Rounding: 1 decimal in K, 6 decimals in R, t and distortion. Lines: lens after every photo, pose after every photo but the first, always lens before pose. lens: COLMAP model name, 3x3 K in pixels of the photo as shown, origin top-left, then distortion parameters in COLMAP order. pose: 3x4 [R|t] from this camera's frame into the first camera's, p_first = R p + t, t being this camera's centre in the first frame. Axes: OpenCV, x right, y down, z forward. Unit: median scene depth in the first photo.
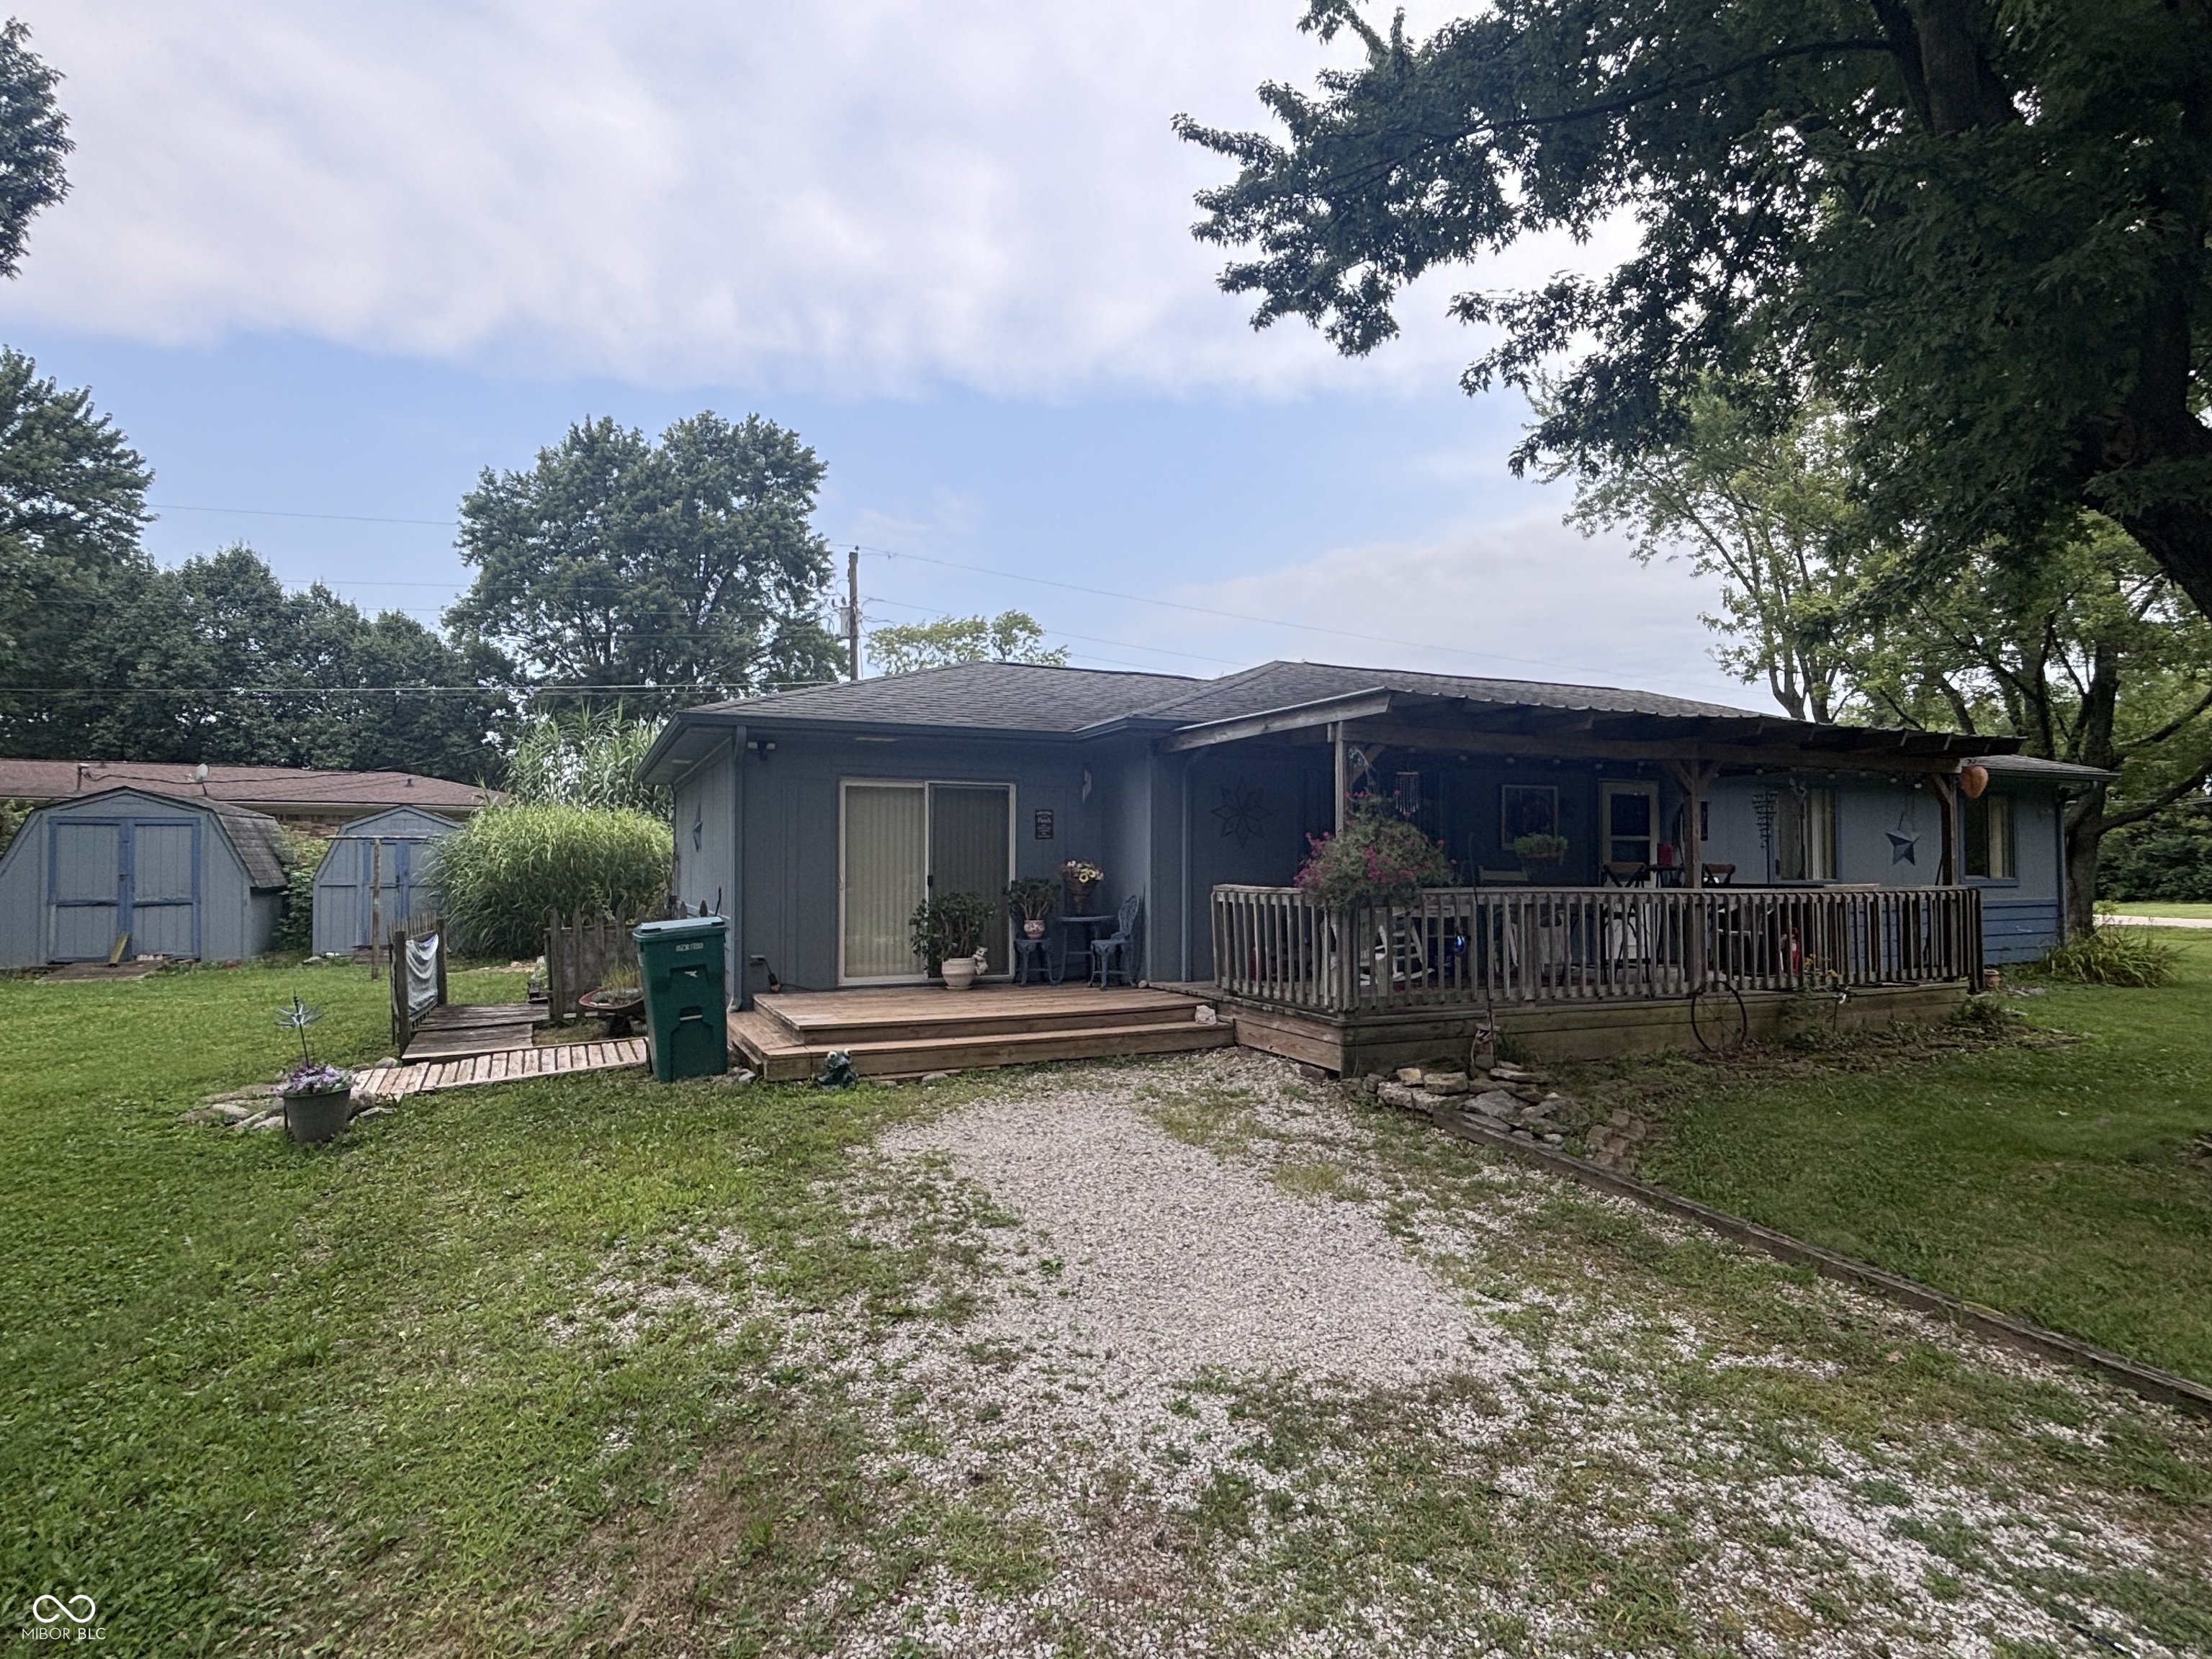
lens RADIAL K [[1052.3, 0, 1106.0], [0, 1052.3, 829.5], [0, 0, 1]] dist [-0.006005, -0.000671]
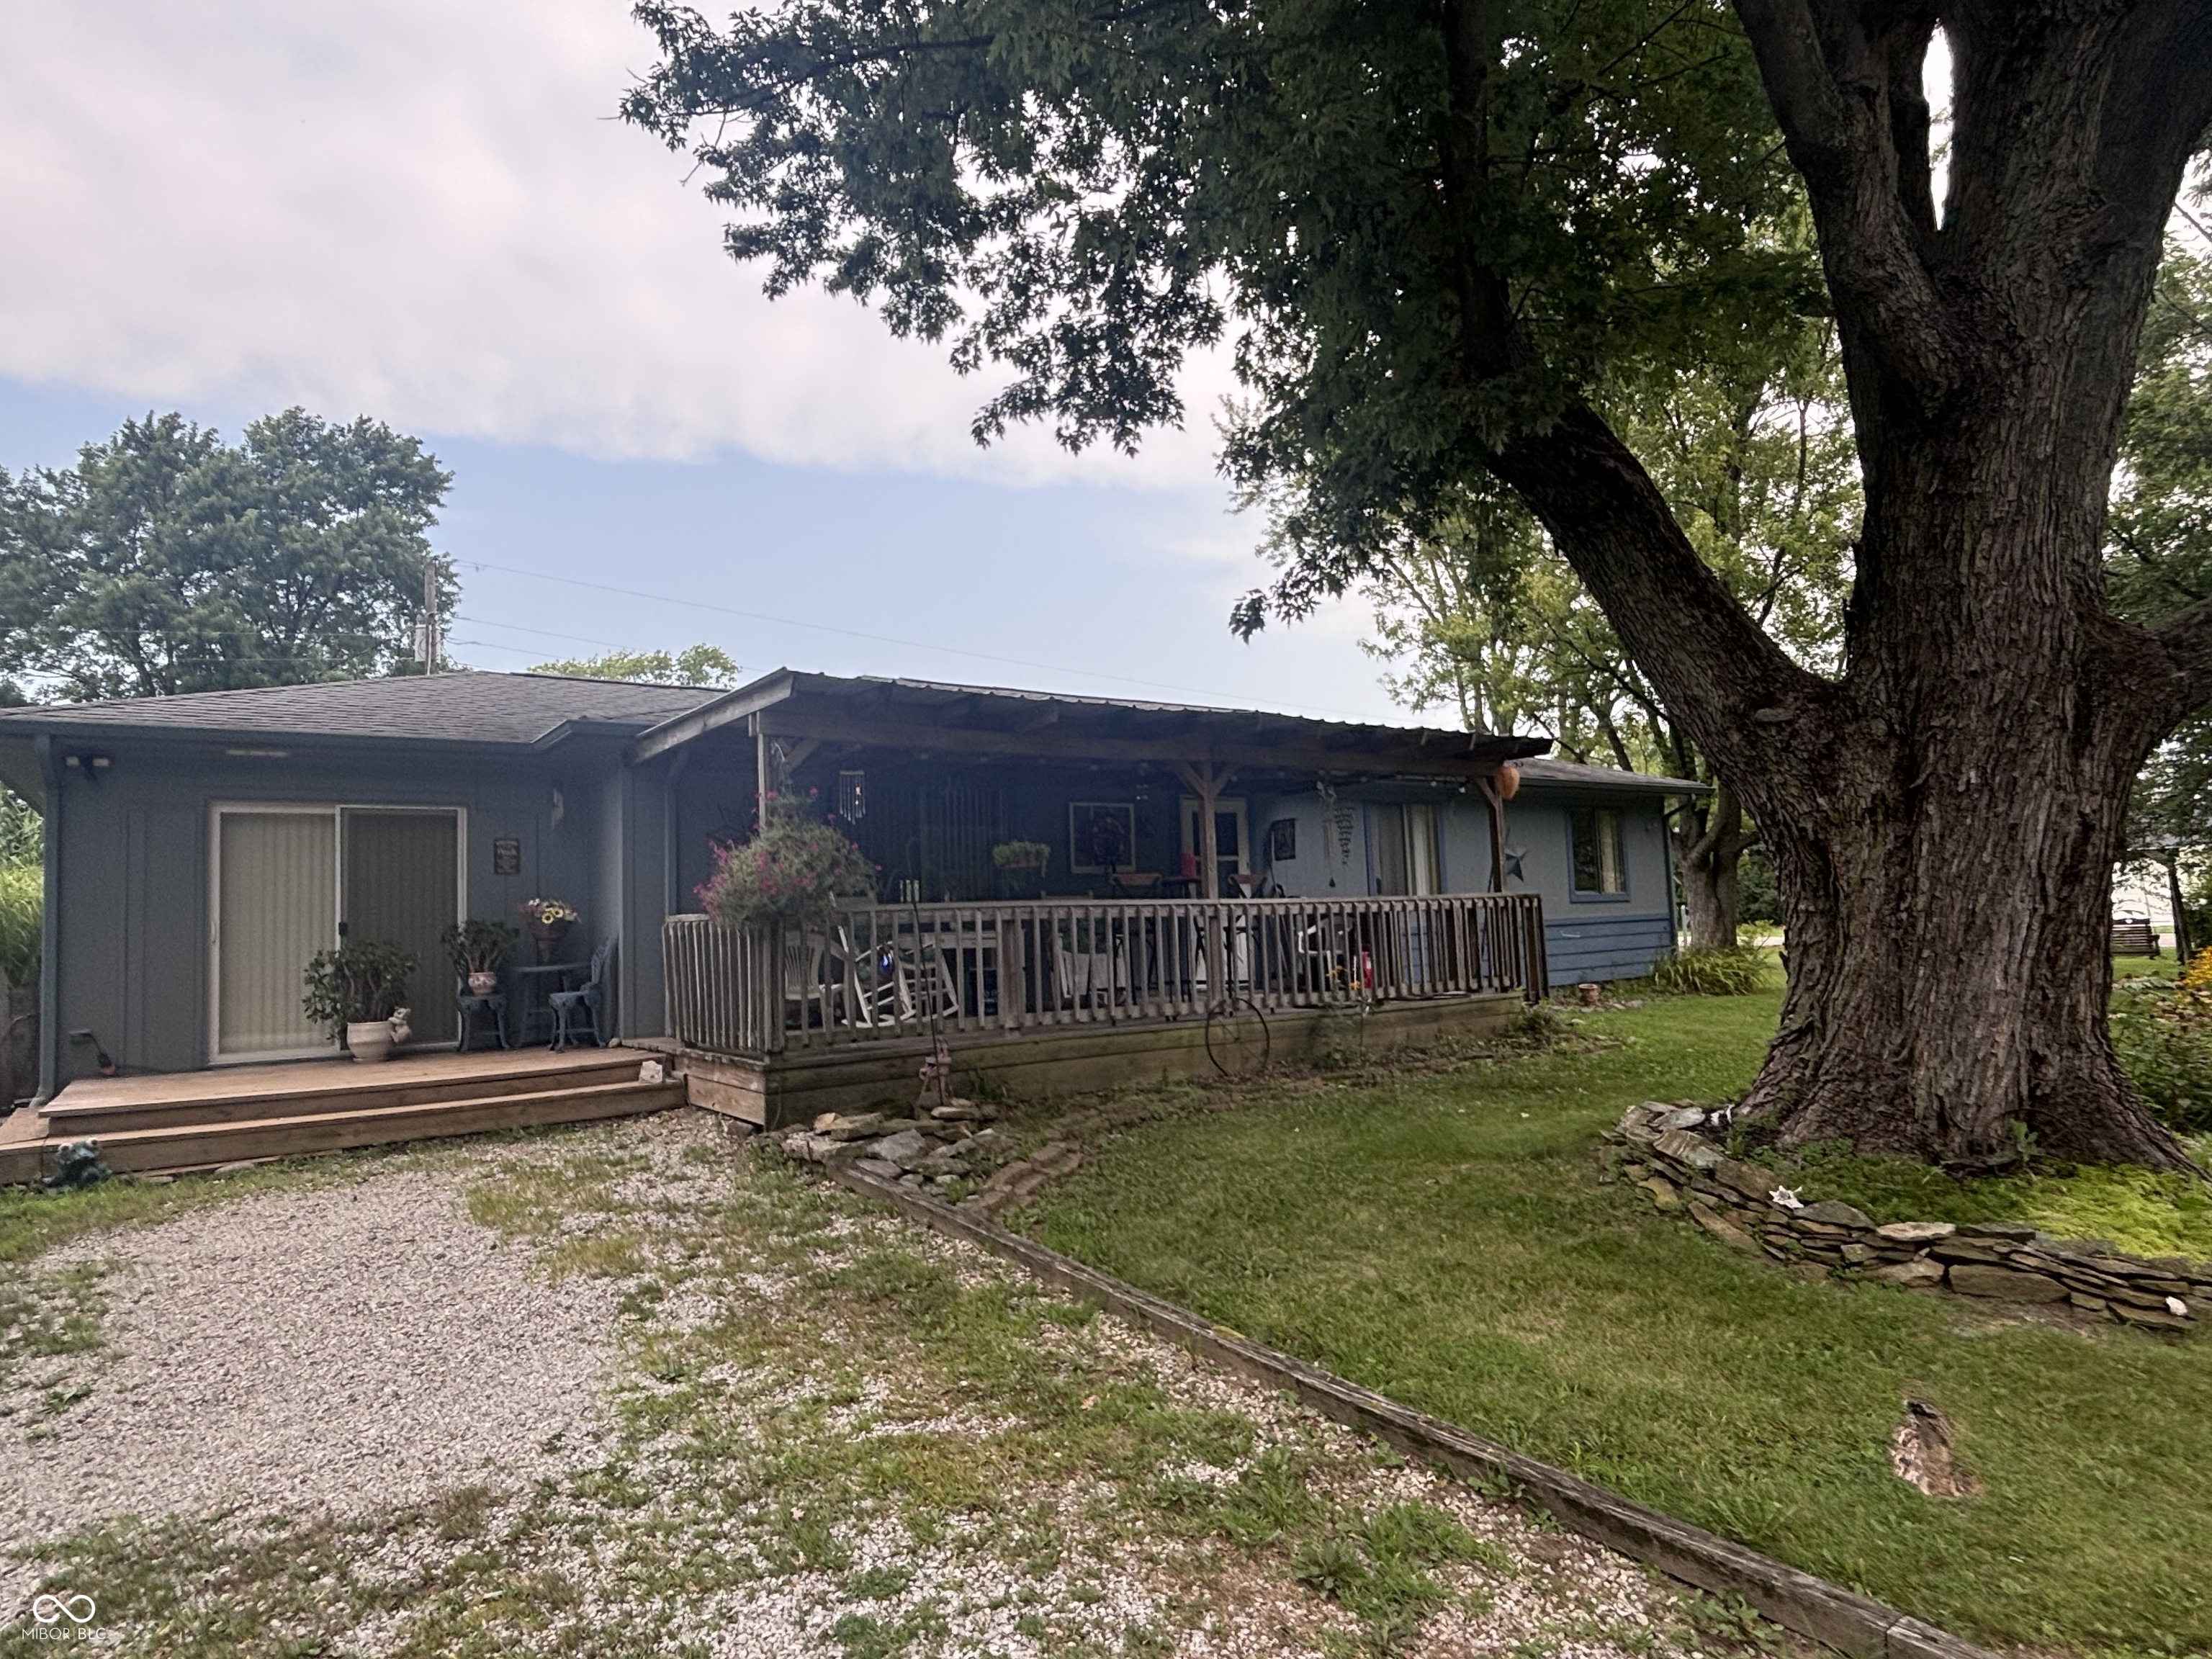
lens RADIAL K [[1131.7, 0, 1106.0], [0, 1131.7, 829.5], [0, 0, 1]] dist [-0.010074, 0.001036]
pose [[0.982992, -0.022624, 0.182249, 0.298637], [0.033465, 0.997834, -0.056626, 0.048928], [-0.180573, 0.061762, 0.981620, 0.042377]]
